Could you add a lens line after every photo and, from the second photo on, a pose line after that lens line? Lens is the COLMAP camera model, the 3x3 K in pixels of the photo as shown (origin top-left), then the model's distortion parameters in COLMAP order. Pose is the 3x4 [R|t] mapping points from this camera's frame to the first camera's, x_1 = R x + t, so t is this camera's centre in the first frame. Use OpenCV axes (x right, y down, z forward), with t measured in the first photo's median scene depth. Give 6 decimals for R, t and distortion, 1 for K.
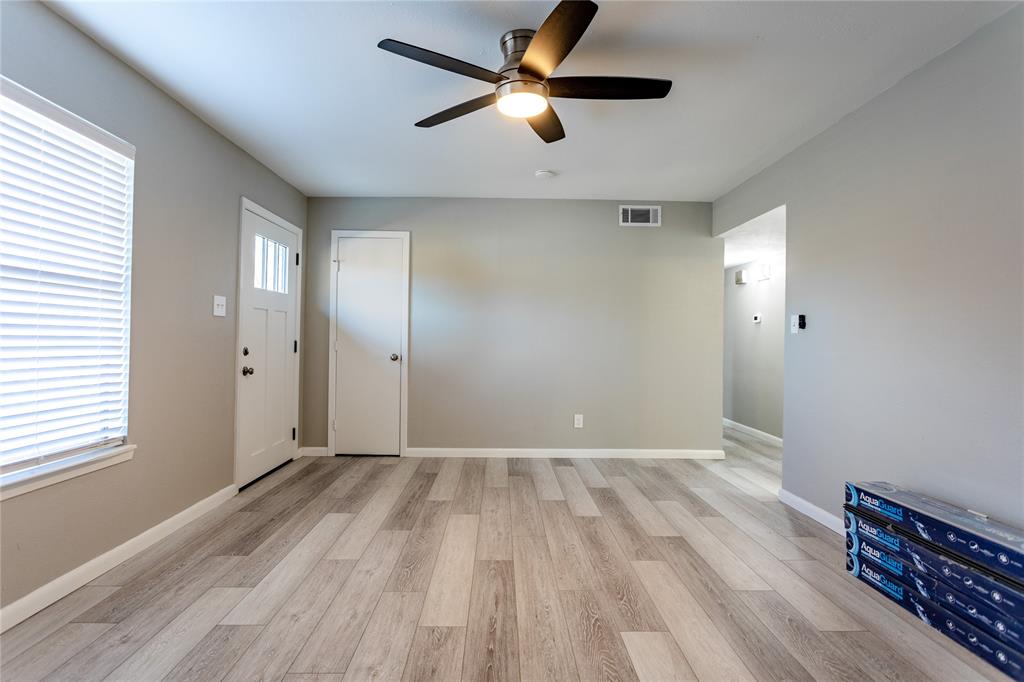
lens RADIAL K [[488.4, 0, 505.9], [0, 488.4, 334.5], [0, 0, 1]] dist [-0.022646, 0.011331]
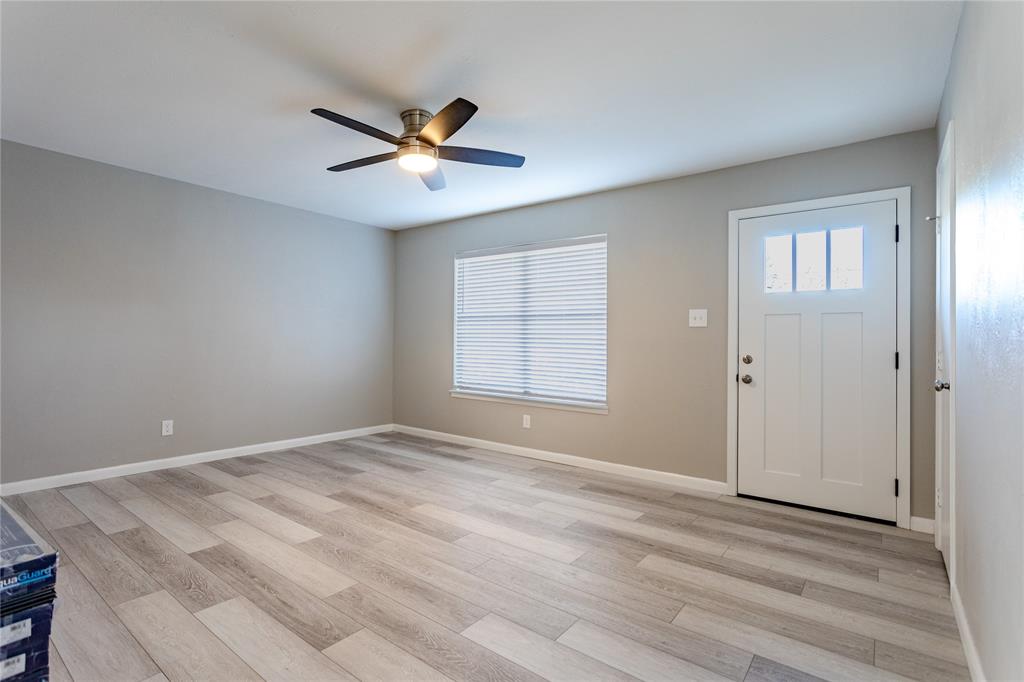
lens RADIAL K [[488.4, 0, 505.9], [0, 488.4, 334.5], [0, 0, 1]] dist [-0.022646, 0.011331]
pose [[-0.622655, -0.029797, -0.781929, 0.813862], [-0.012304, 0.999524, -0.028291, 0.026240], [0.782400, -0.007994, -0.622725, 1.803049]]
